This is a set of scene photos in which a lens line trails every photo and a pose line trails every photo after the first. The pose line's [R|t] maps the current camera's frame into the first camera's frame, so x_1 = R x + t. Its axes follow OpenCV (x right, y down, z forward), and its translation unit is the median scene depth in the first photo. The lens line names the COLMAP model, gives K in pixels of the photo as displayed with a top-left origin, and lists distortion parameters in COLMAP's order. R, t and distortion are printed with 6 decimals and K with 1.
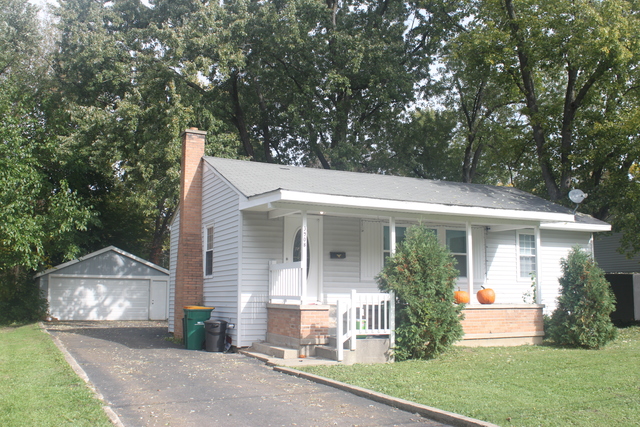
lens RADIAL K [[654.4, 0, 320.0], [0, 654.4, 213.5], [0, 0, 1]] dist [-0.110625, -0.008343]
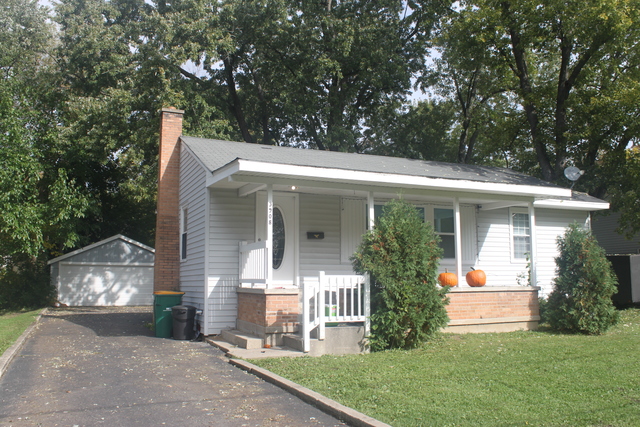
lens RADIAL K [[586.0, 0, 320.0], [0, 586.0, 213.5], [0, 0, 1]] dist [-0.119759, 0.009661]
pose [[0.999489, -0.011853, -0.029682, 0.049803], [0.012124, 0.999887, 0.008943, 0.021264], [0.029572, -0.009298, 0.999519, 0.141796]]
